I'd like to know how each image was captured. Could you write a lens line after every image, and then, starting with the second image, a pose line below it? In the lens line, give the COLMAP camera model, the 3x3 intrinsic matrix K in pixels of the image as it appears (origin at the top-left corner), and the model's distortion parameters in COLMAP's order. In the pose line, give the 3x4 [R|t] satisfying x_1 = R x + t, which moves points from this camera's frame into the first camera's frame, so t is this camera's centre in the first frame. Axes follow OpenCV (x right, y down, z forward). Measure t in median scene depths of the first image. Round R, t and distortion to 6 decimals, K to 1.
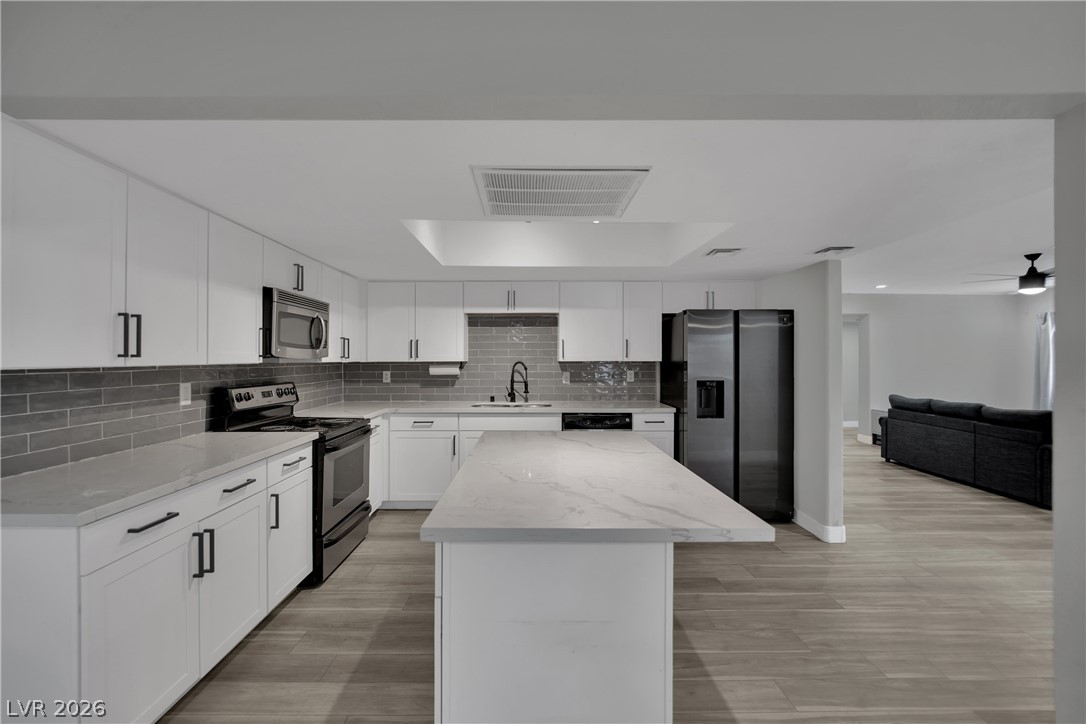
lens RADIAL K [[444.2, 0, 543.6], [0, 444.2, 356.9], [0, 0, 1]] dist [-0.022732, -0.000768]
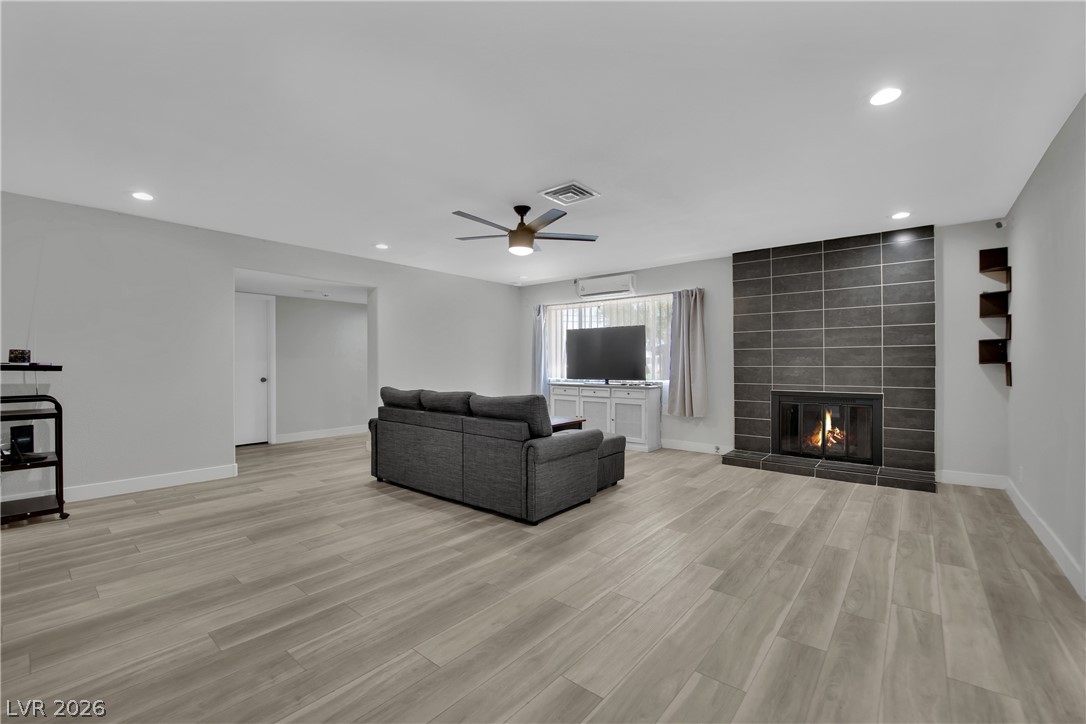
lens RADIAL K [[457.6, 0, 536.8], [0, 457.6, 355.5], [0, 0, 1]] dist [-0.022761, 0.001442]
pose [[0.655775, 0.011987, 0.754862, 0.577207], [-0.003008, 0.999907, -0.013265, 0.063890], [-0.754951, 0.006428, 0.655750, 0.467456]]
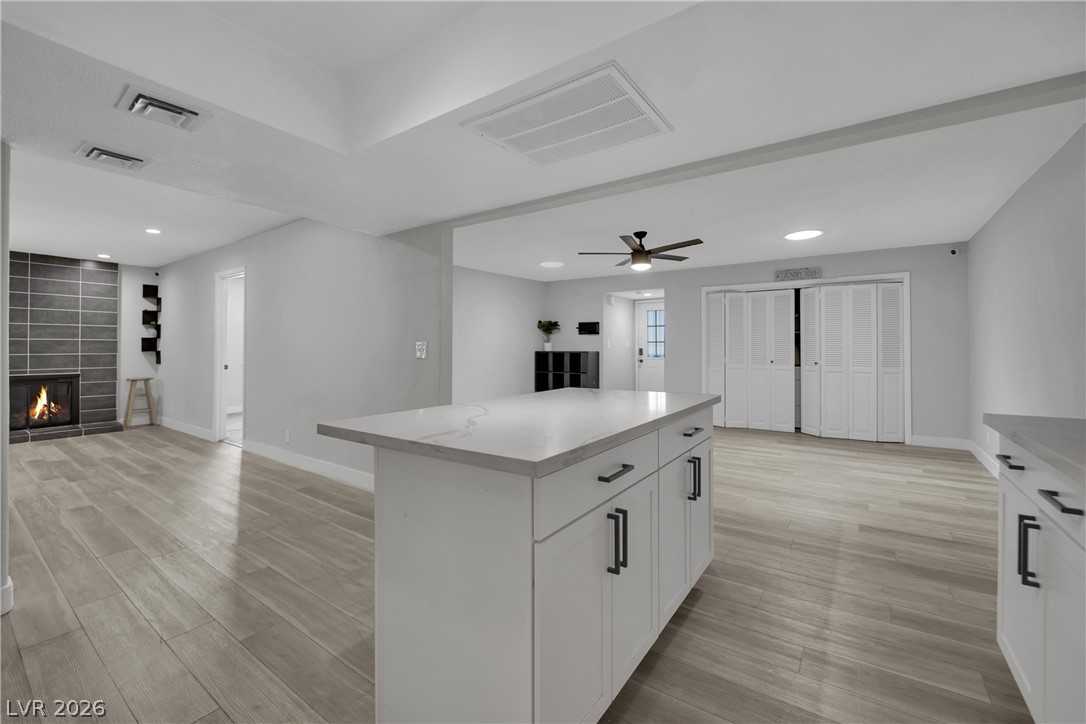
lens RADIAL K [[457.6, 0, 538.7], [0, 457.6, 348.0], [0, 0, 1]] dist [-0.022761, 0.001442]
pose [[-0.800795, -0.002748, 0.598932, -0.226201], [-0.005434, 0.999982, -0.002678, 0.048822], [-0.598914, -0.005399, -0.800795, 0.838409]]
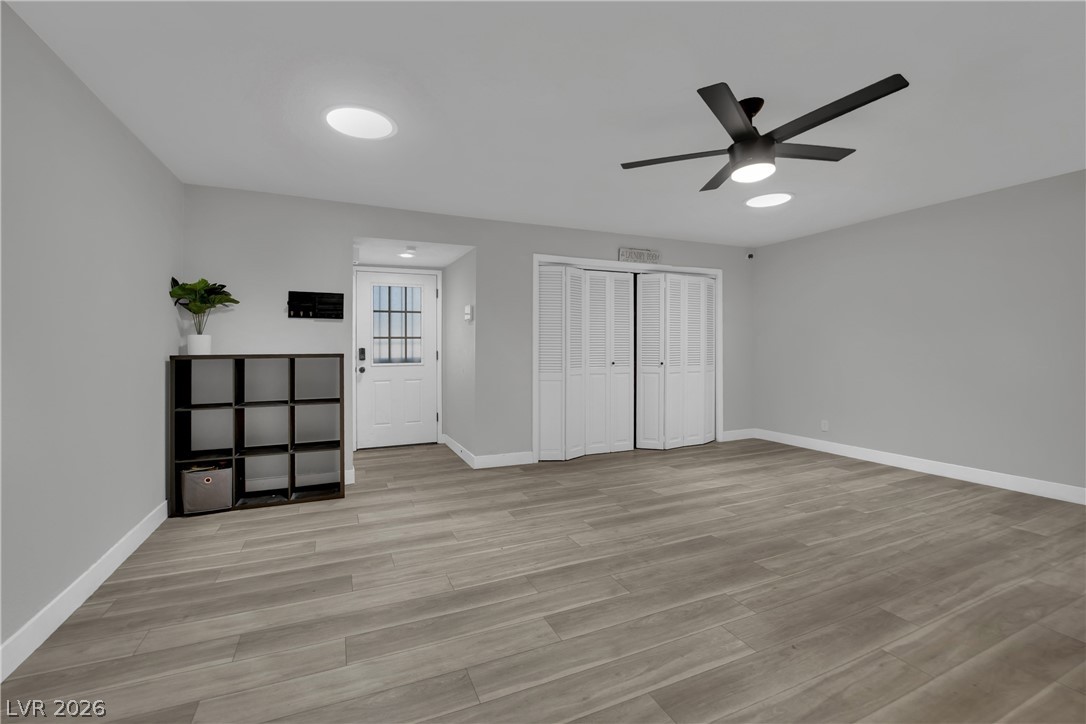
lens RADIAL K [[457.6, 0, 533.1], [0, 457.6, 351.2], [0, 0, 1]] dist [-0.022761, 0.001442]
pose [[-0.928998, 0.006413, -0.370030, 0.692517], [0.007458, 0.999971, -0.001393, 0.055071], [0.370010, -0.004053, -0.929019, 0.182851]]
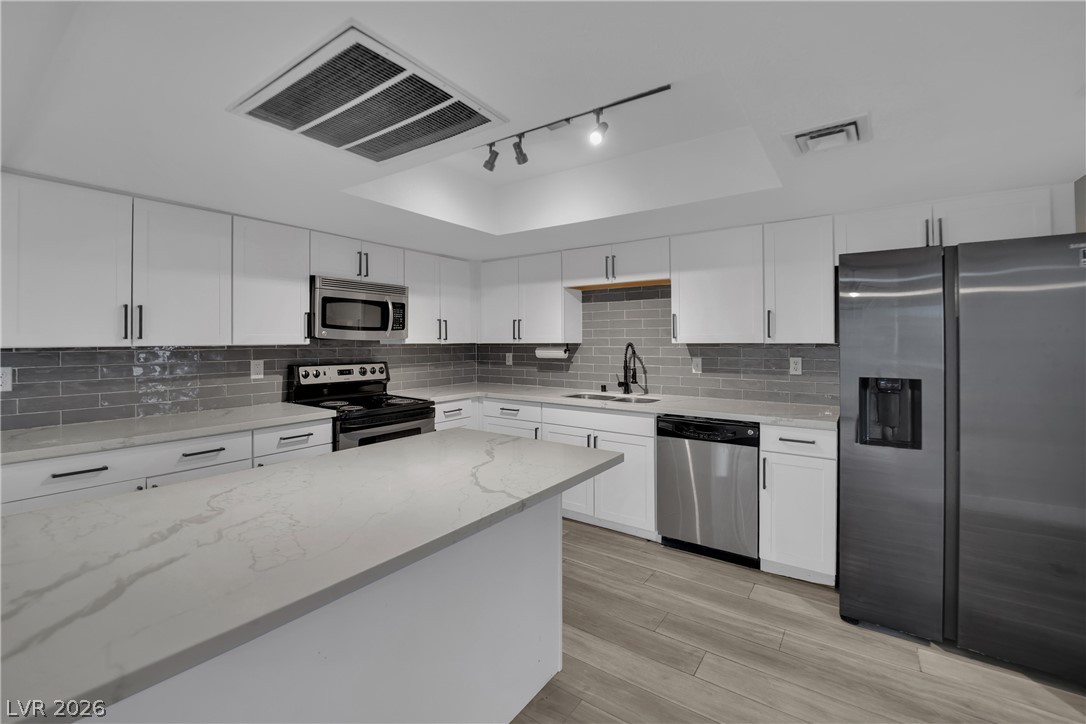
lens RADIAL K [[457.6, 0, 546.4], [0, 457.6, 334.5], [0, 0, 1]] dist [-0.022761, 0.001442]
pose [[0.807630, -0.009909, -0.589606, 0.321201], [0.004286, 0.999931, -0.010934, 0.003139], [0.589674, 0.006303, 0.807617, 0.260006]]
